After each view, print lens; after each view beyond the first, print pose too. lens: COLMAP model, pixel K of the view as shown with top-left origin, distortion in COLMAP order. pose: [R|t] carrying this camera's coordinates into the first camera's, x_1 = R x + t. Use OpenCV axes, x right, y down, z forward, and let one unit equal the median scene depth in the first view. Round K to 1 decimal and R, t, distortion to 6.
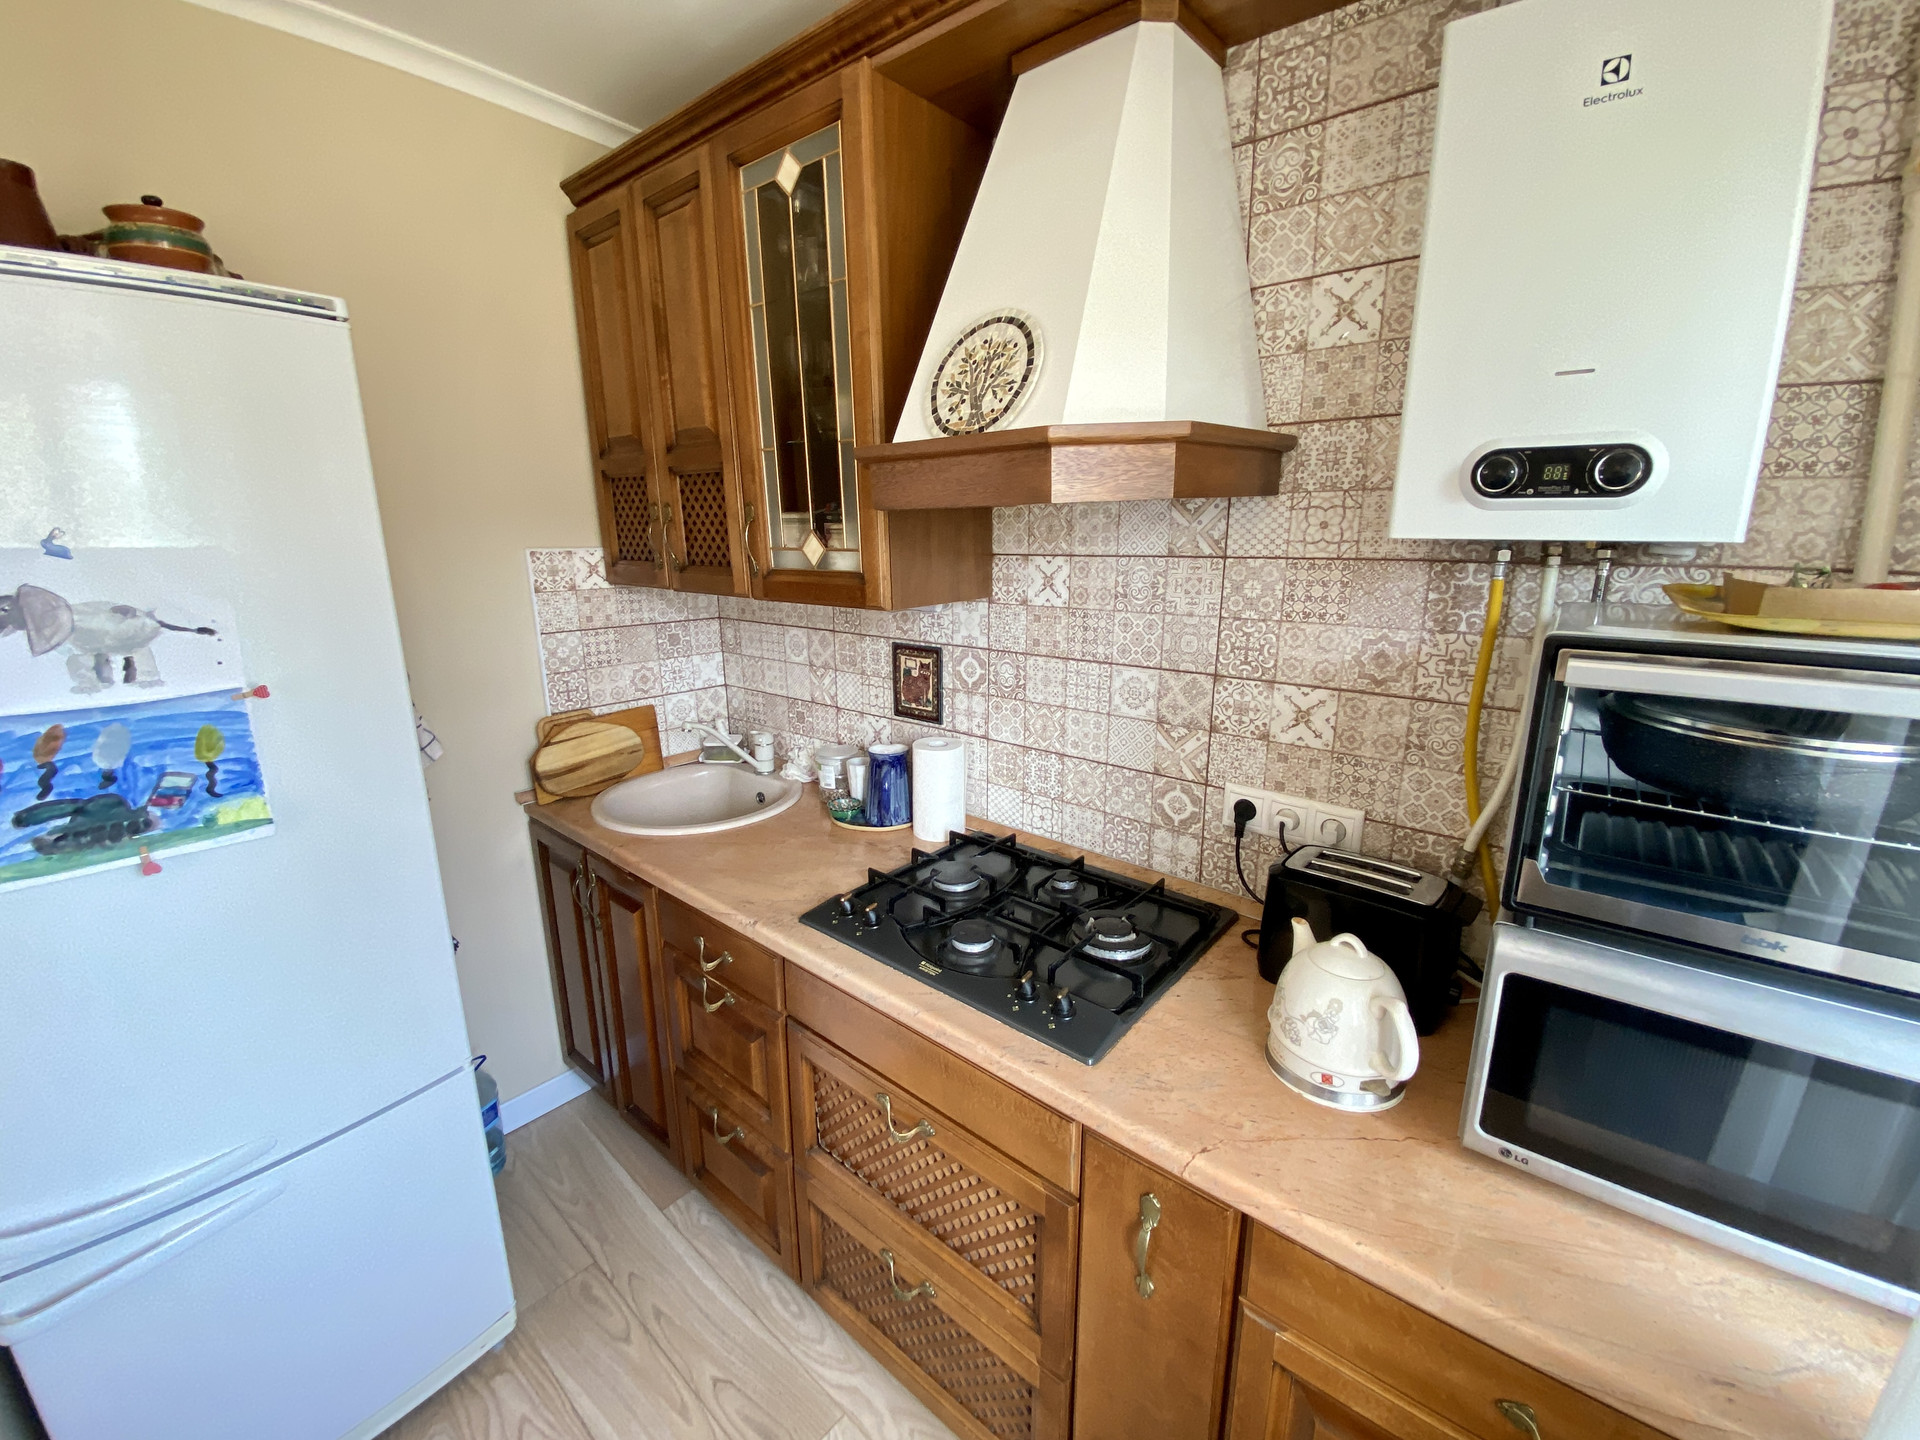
lens RADIAL K [[762.9, 0, 960.0], [0, 762.9, 720.0], [0, 0, 1]] dist [0.053499, -0.035204]
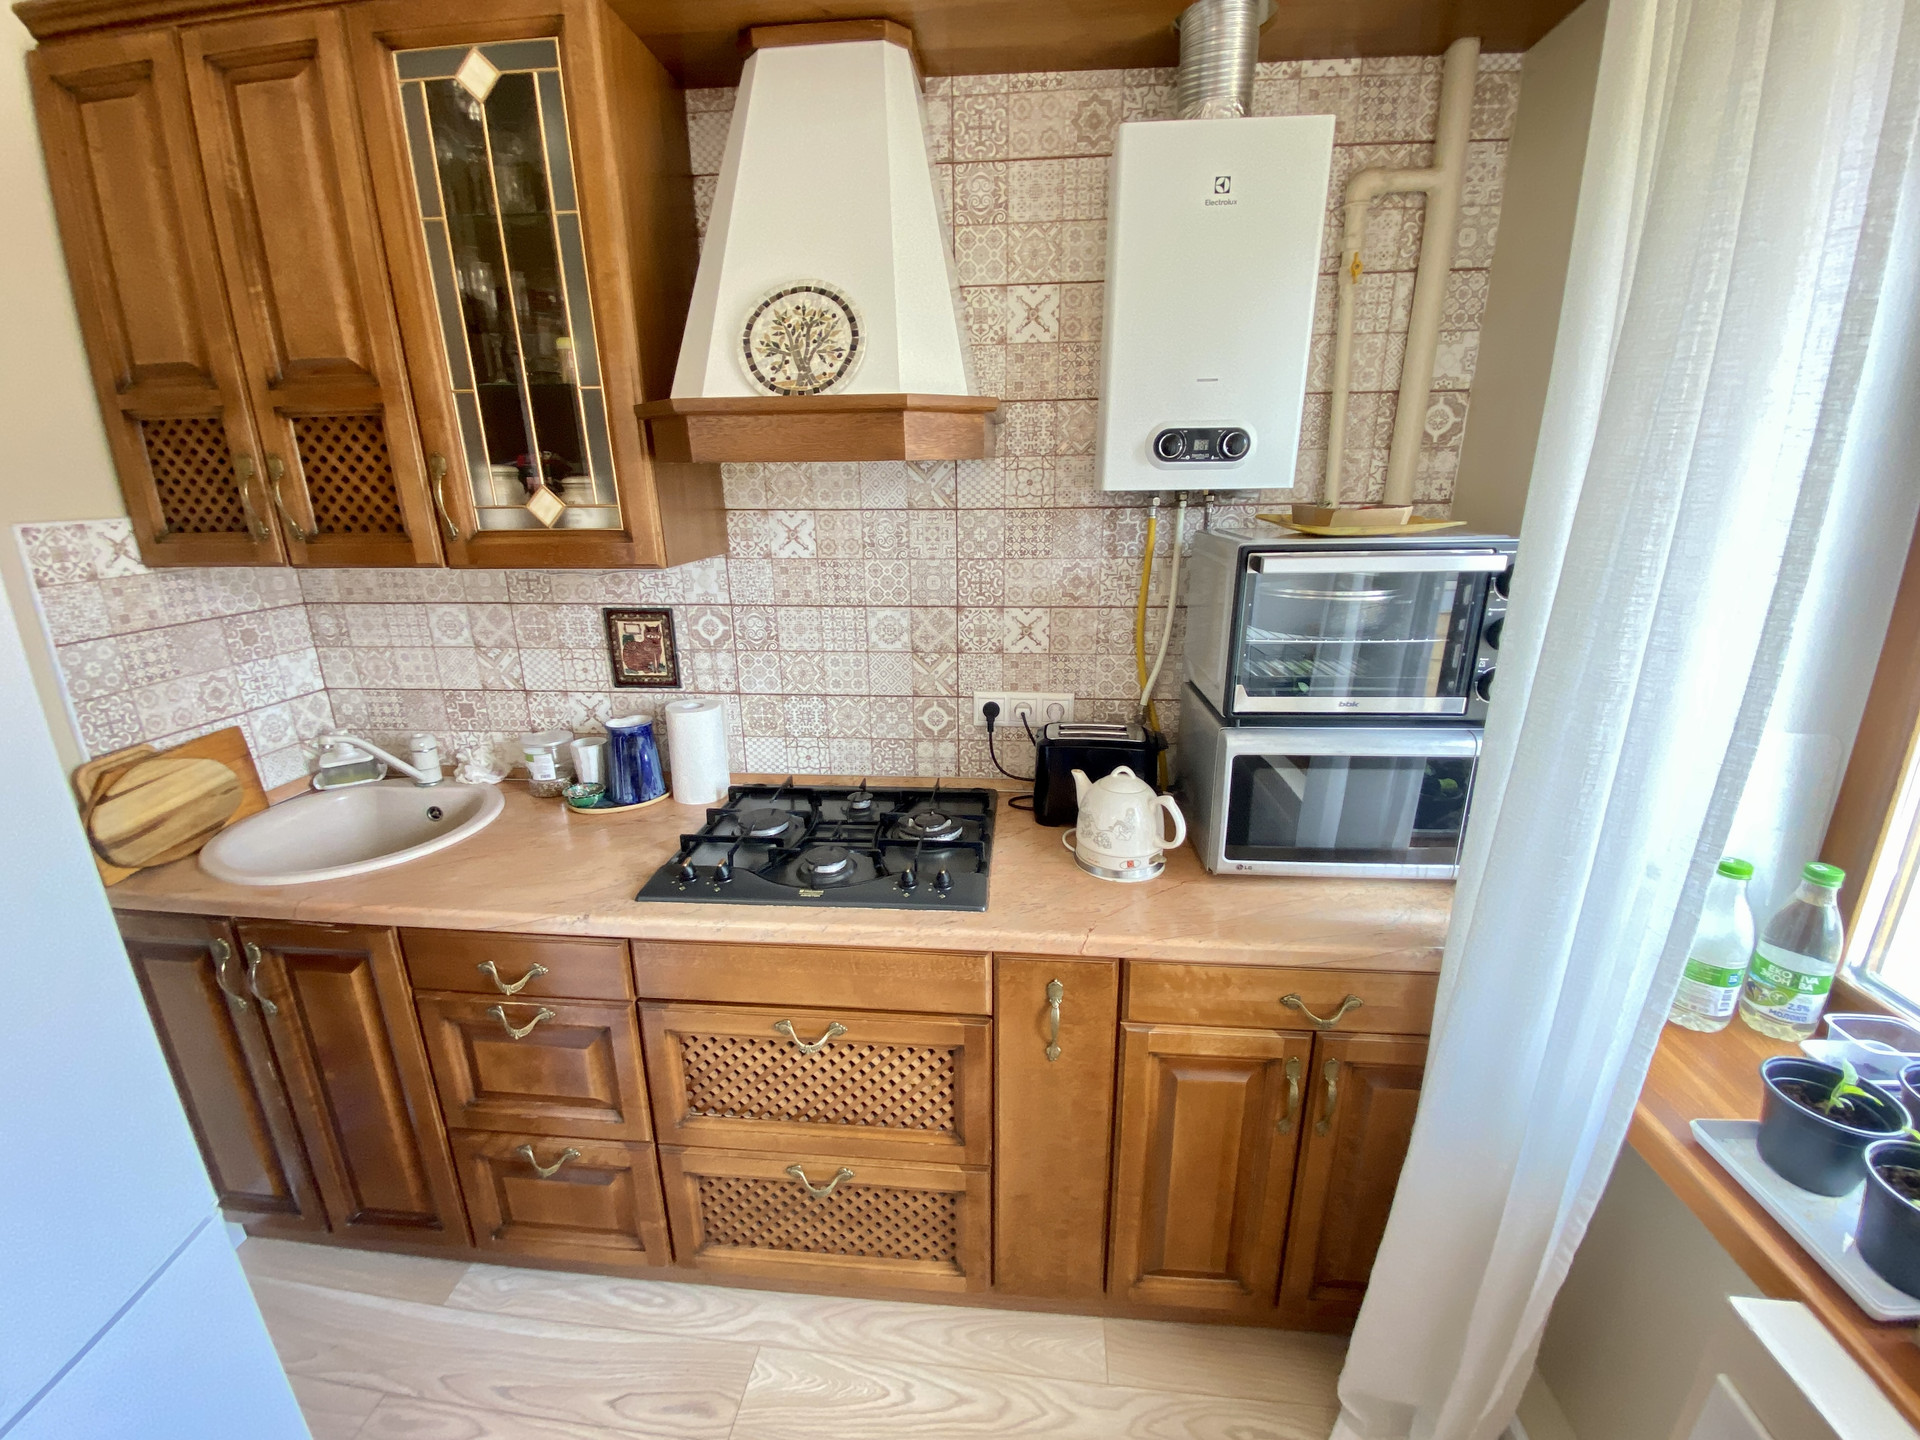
lens RADIAL K [[772.7, 0, 950.0], [0, 772.7, 720.9], [0, 0, 1]] dist [0.056677, -0.043580]
pose [[0.828385, -0.168627, 0.534175, -0.311828], [0.143158, 0.985676, 0.089150, 0.009184], [-0.541557, 0.002621, 0.840660, -0.027442]]
